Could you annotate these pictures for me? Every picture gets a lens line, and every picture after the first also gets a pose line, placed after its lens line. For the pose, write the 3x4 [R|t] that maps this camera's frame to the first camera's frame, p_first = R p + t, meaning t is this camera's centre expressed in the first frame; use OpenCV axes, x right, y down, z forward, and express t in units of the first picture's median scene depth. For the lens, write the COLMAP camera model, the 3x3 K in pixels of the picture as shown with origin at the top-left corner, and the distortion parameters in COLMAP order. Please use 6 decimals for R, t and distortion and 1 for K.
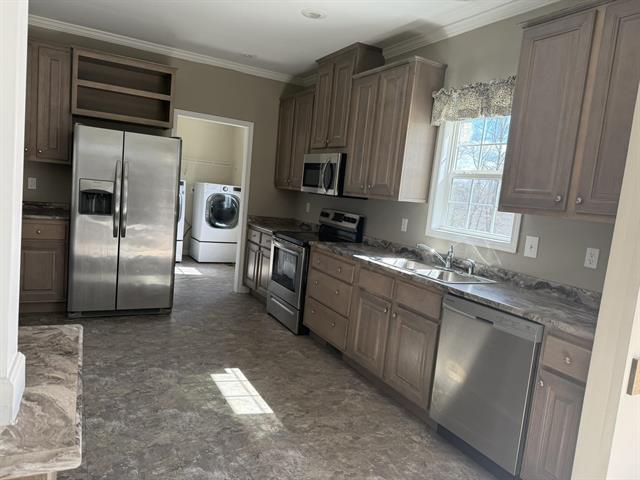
lens RADIAL K [[446.7, 0, 318.5], [0, 446.7, 243.6], [0, 0, 1]] dist [0.058468, -0.070739]
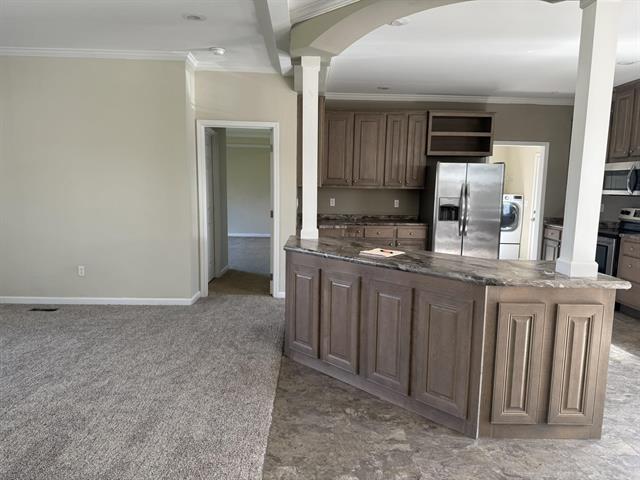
lens RADIAL K [[446.7, 0, 318.8], [0, 446.7, 249.4], [0, 0, 1]] dist [0.058468, -0.070739]
pose [[0.889035, -0.020281, -0.457390, -0.199339], [0.014649, 0.999767, -0.015857, 0.048360], [0.457605, 0.007397, 0.889125, -0.528037]]
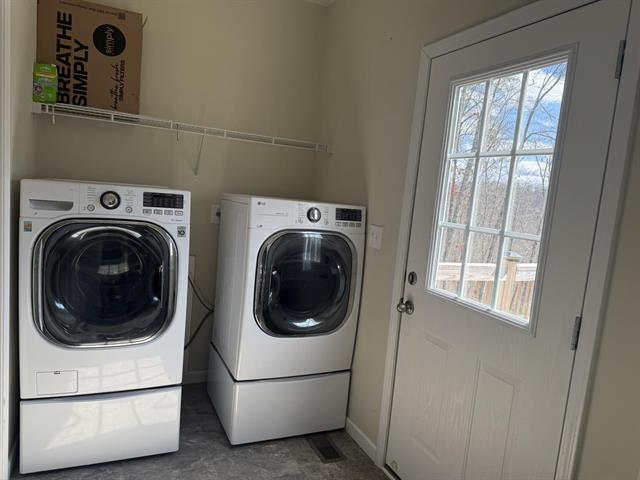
lens RADIAL K [[446.7, 0, 317.8], [0, 446.7, 243.2], [0, 0, 1]] dist [0.058468, -0.070739]
pose [[0.997601, -0.004317, -0.069098, -0.337808], [0.004342, 0.999991, 0.000219, -0.187684], [0.069096, -0.000518, 0.997610, 1.261140]]
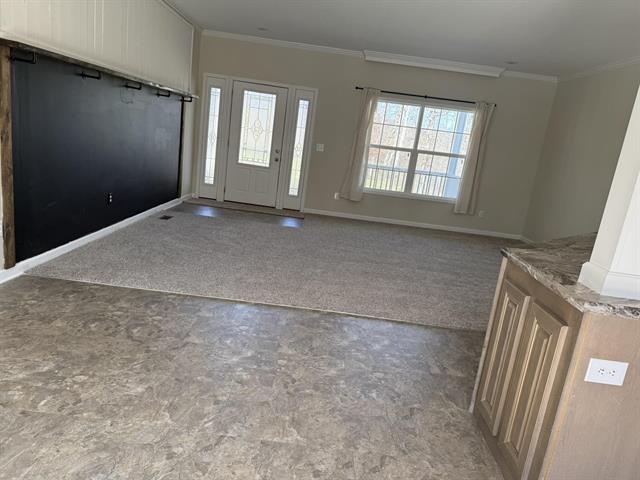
lens RADIAL K [[446.7, 0, 318.3], [0, 446.7, 243.9], [0, 0, 1]] dist [0.058468, -0.070739]
pose [[-0.472943, 0.041779, -0.880102, 0.321475], [-0.278884, 0.940420, 0.194508, 0.034707], [0.835792, 0.337438, -0.433114, 0.157387]]
